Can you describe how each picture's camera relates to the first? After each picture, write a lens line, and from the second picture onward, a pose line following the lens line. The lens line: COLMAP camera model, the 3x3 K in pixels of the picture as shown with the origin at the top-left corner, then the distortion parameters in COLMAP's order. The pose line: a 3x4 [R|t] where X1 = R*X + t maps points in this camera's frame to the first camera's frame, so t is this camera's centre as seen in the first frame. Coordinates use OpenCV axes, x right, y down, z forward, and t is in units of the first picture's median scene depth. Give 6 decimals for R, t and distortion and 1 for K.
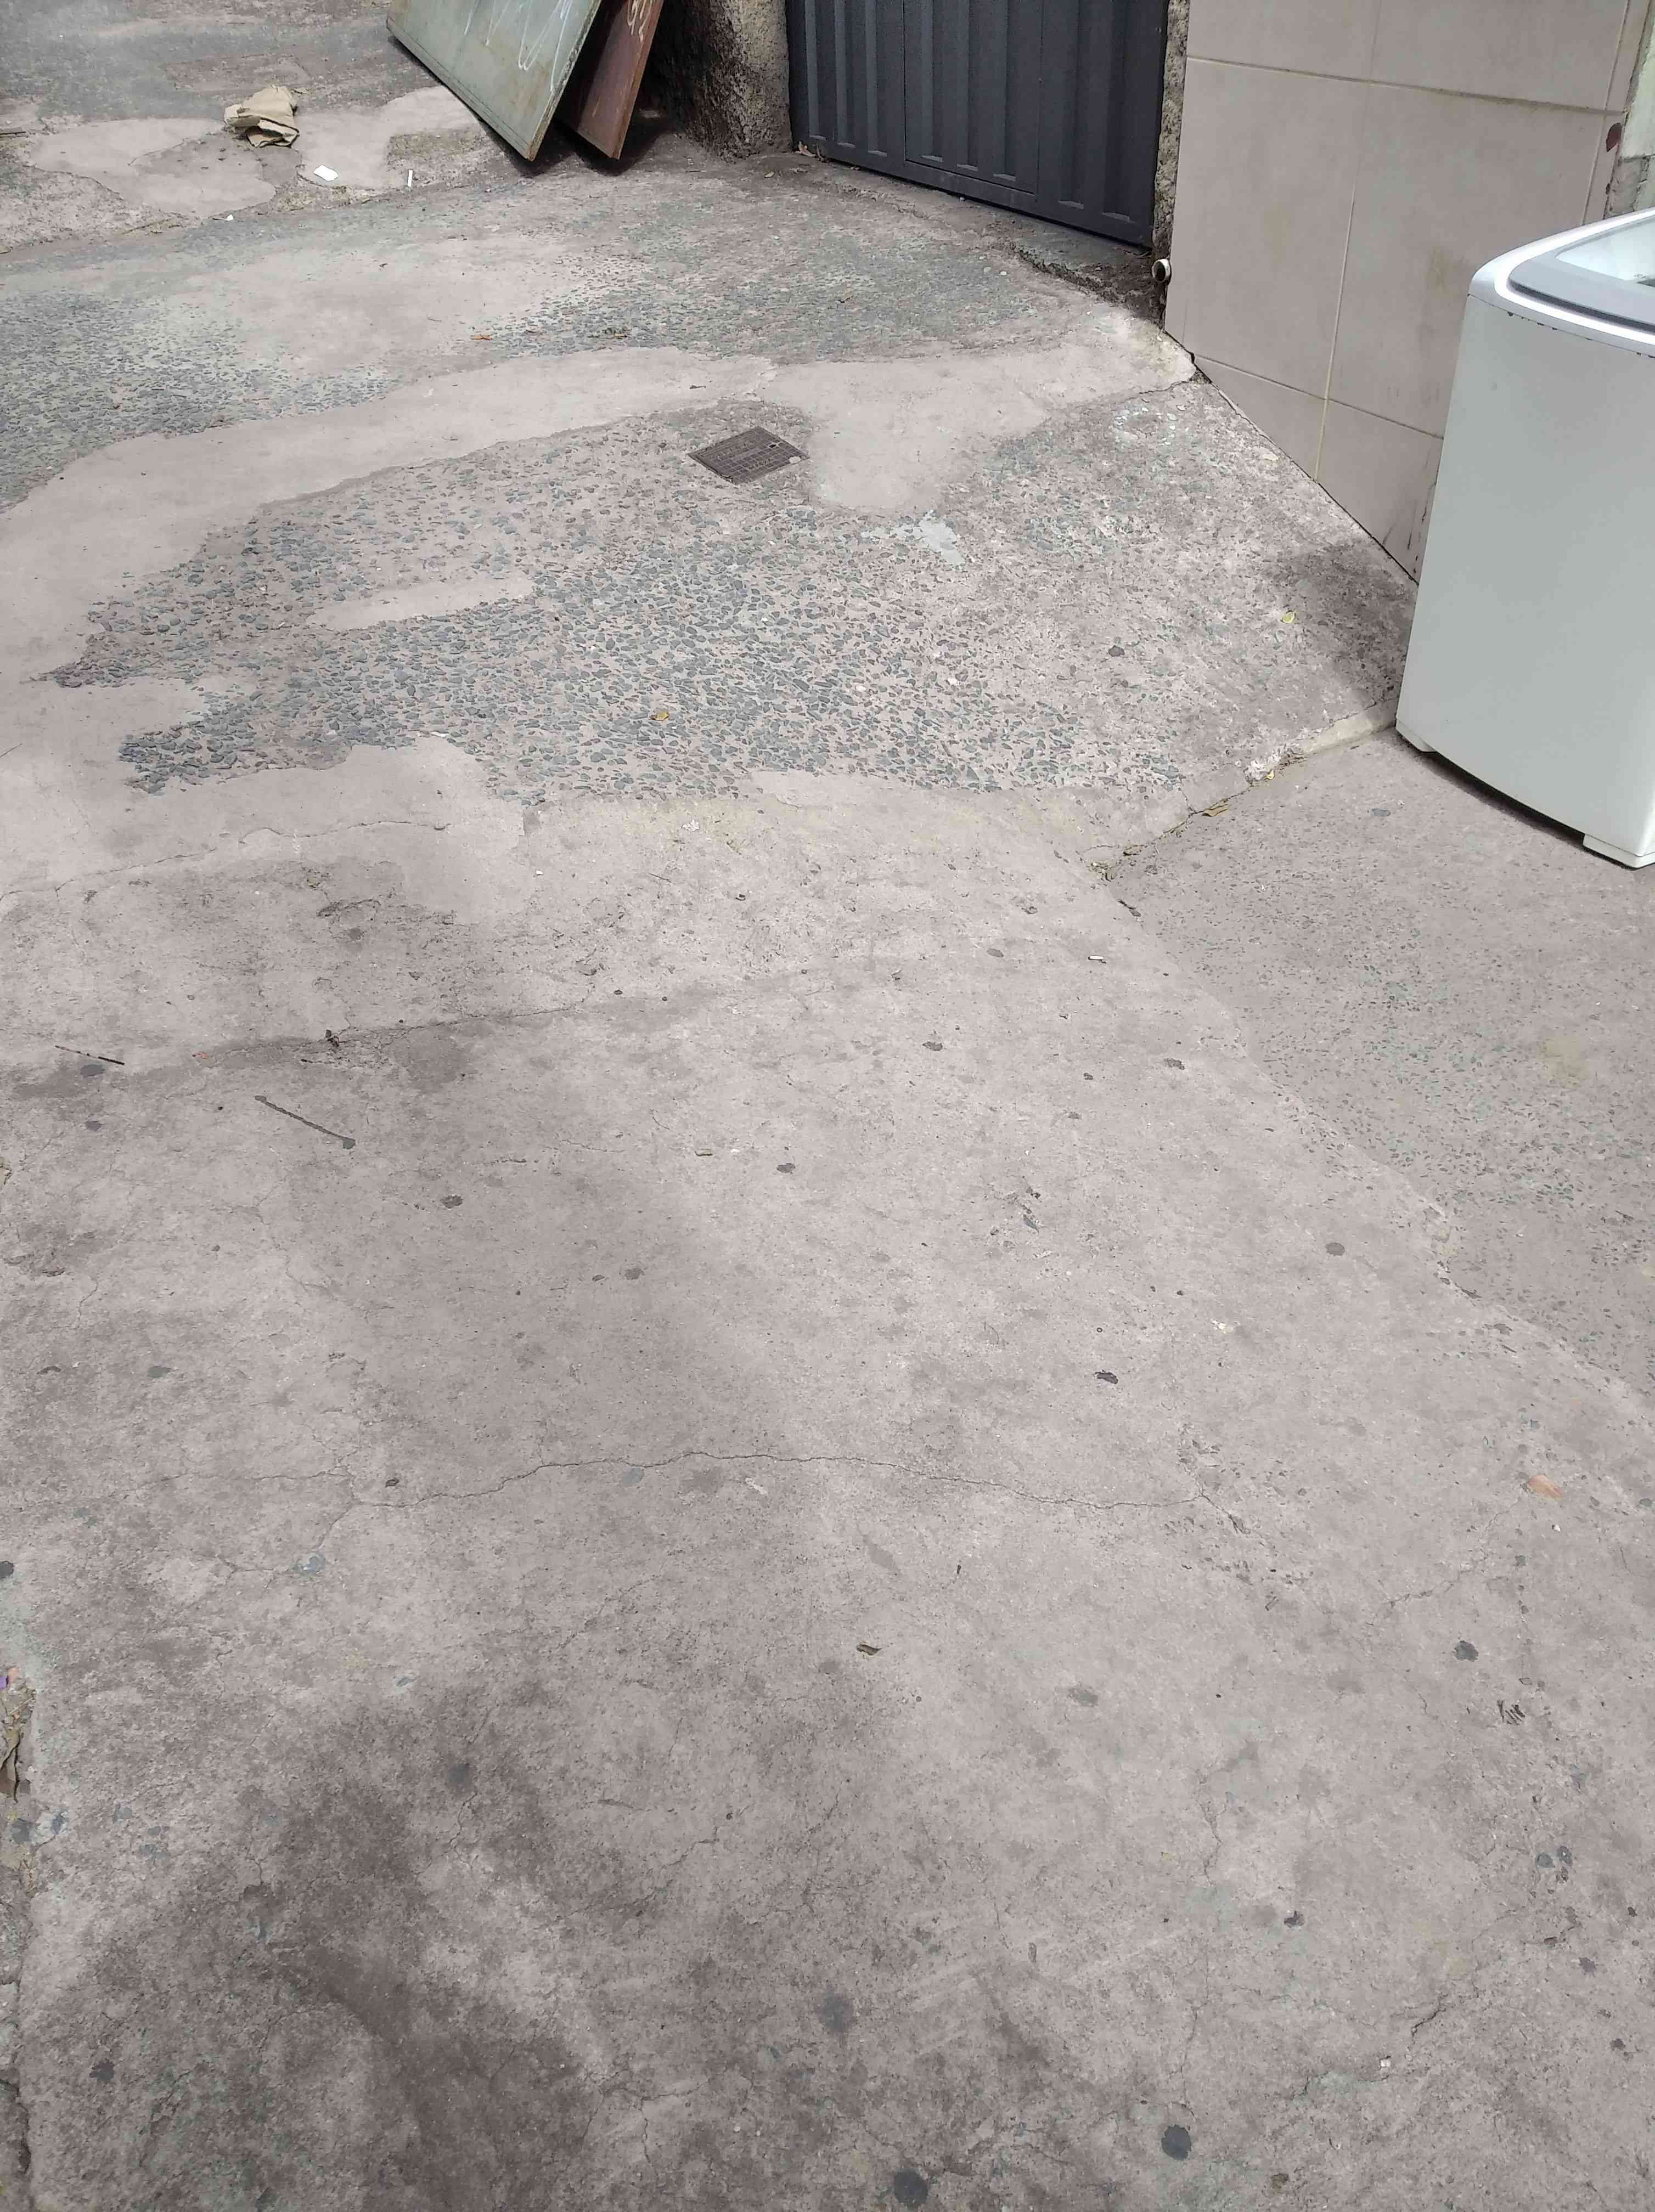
lens RADIAL K [[1725.6, 0, 828.0], [0, 1725.6, 1147.4], [0, 0, 1]] dist [0.012774, -0.017976]
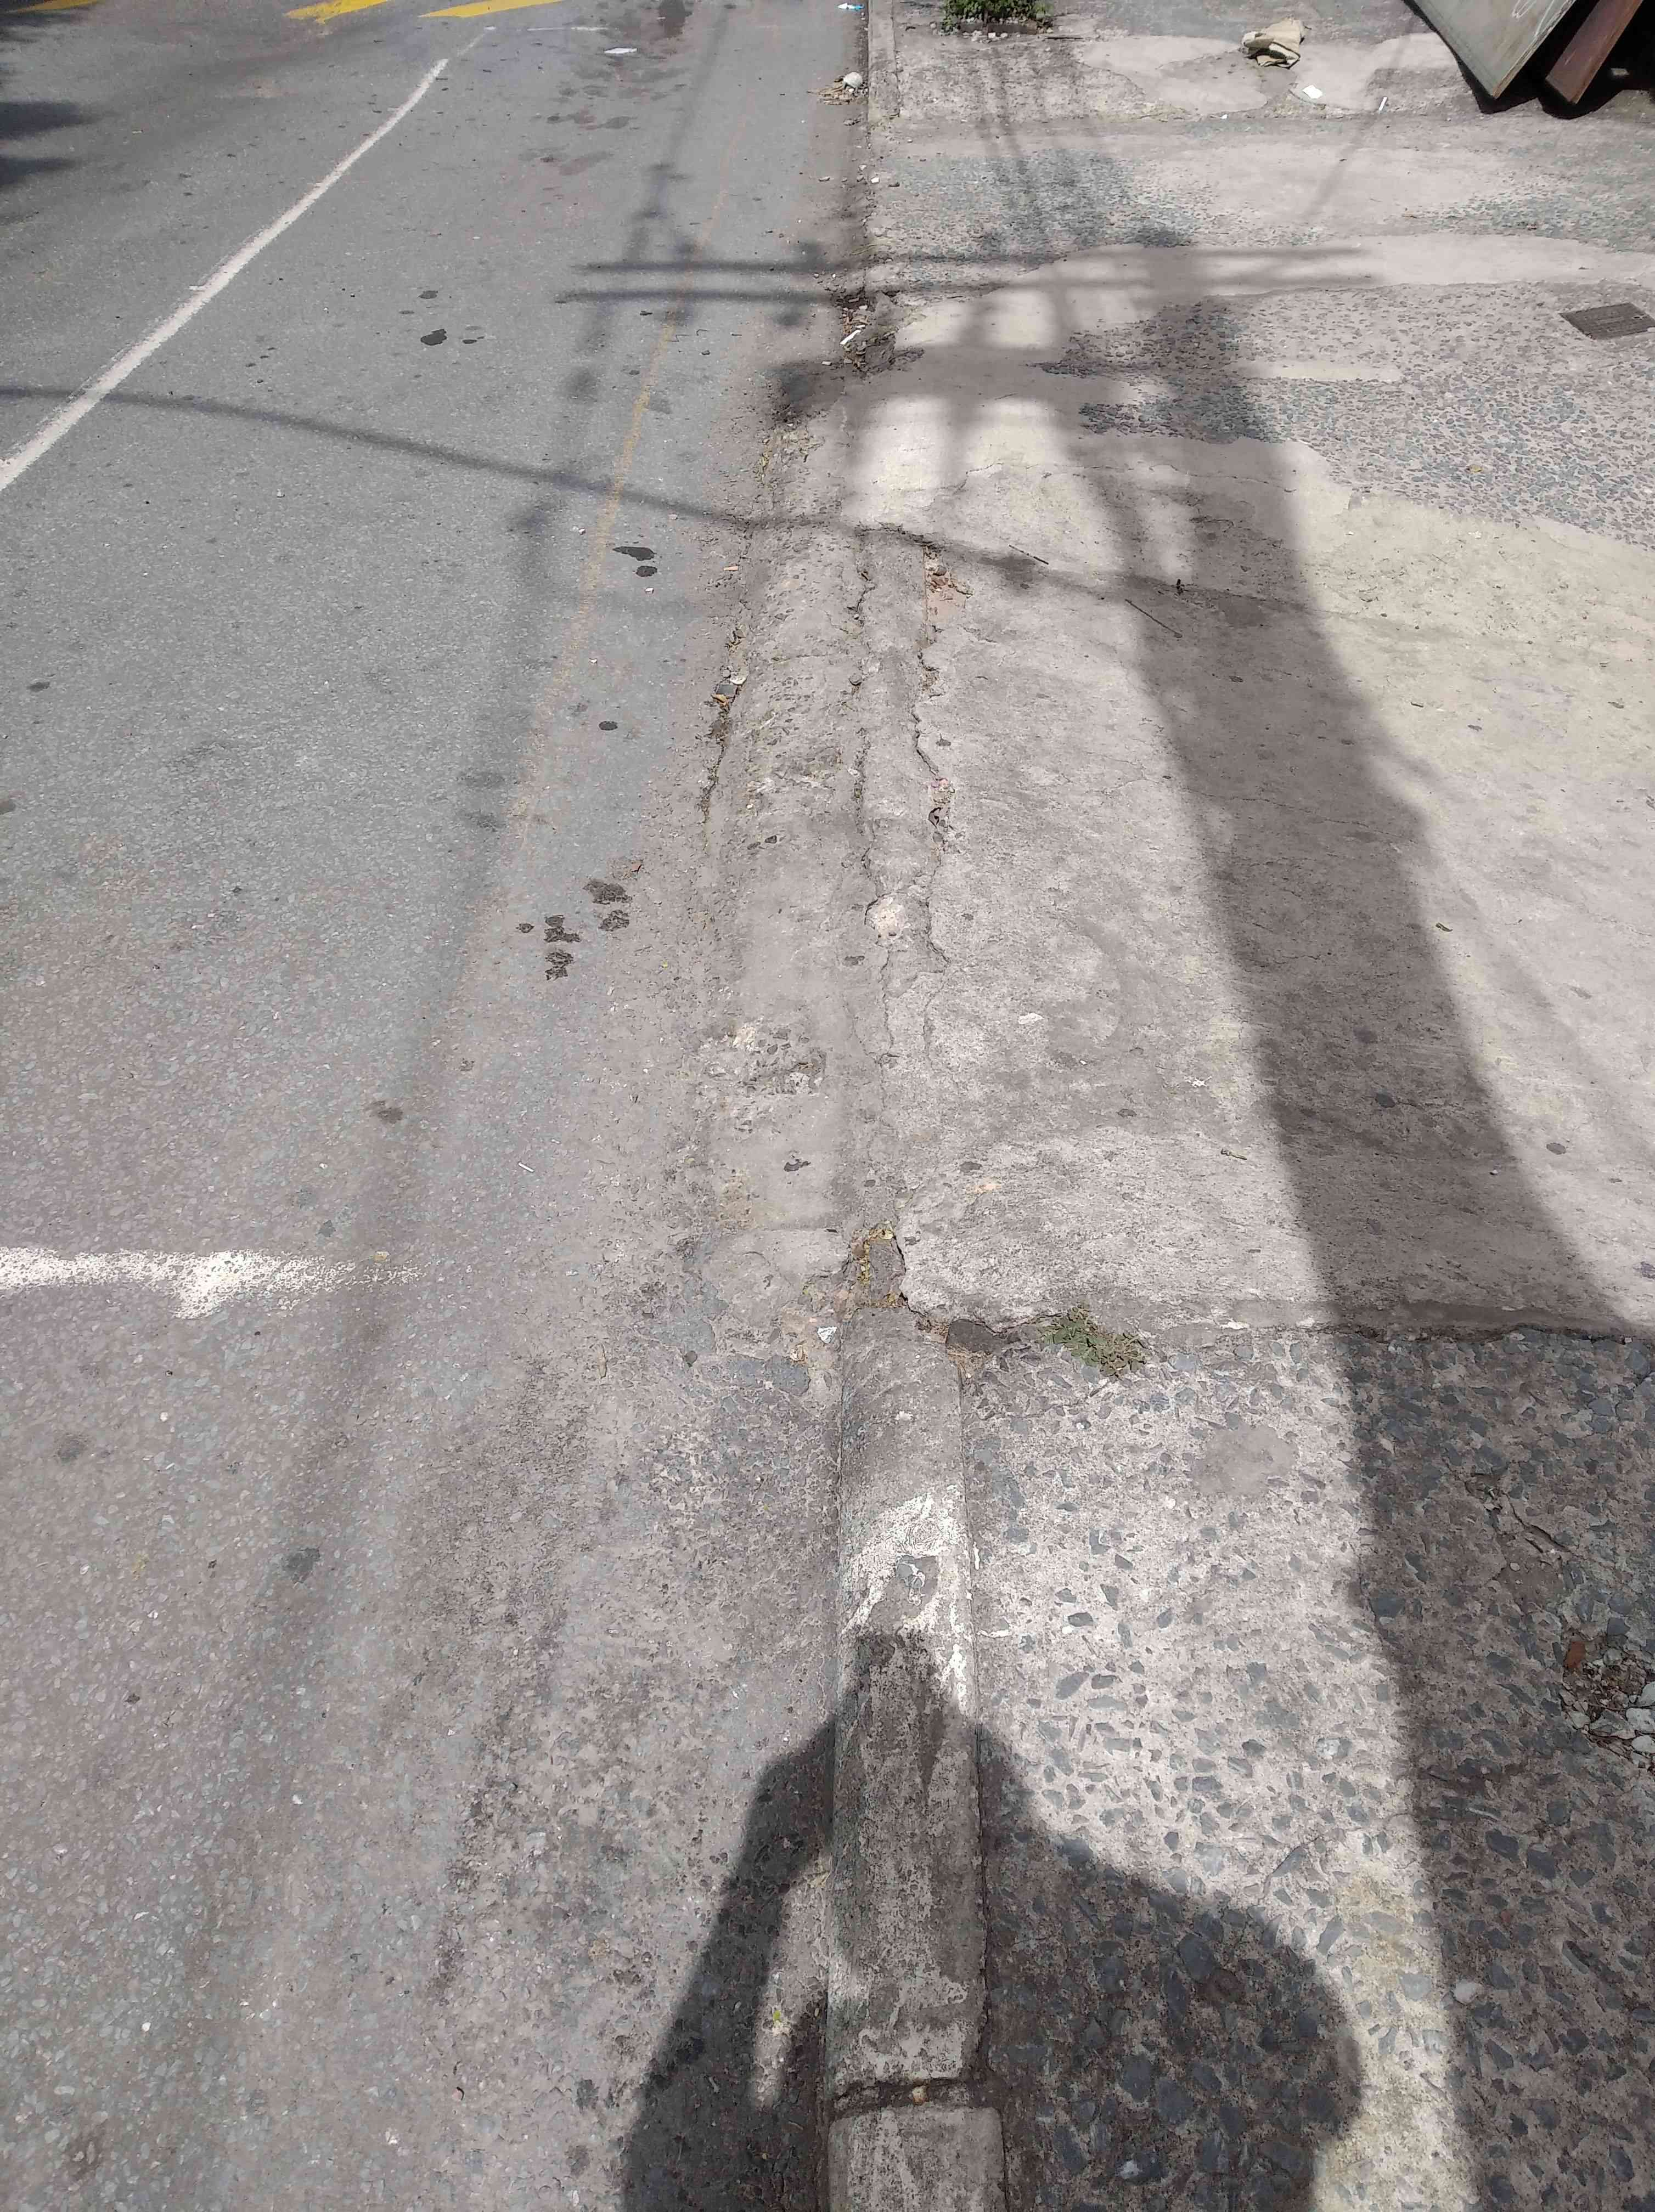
lens RADIAL K [[1728.9, 0, 827.5], [0, 1728.9, 1106.0], [0, 0, 1]] dist [0.053162, -0.058061]
pose [[0.889584, 0.299839, -0.344582, 0.061346], [-0.308866, 0.950638, 0.029823, 0.296819], [0.336515, 0.079900, 0.938282, -0.321520]]
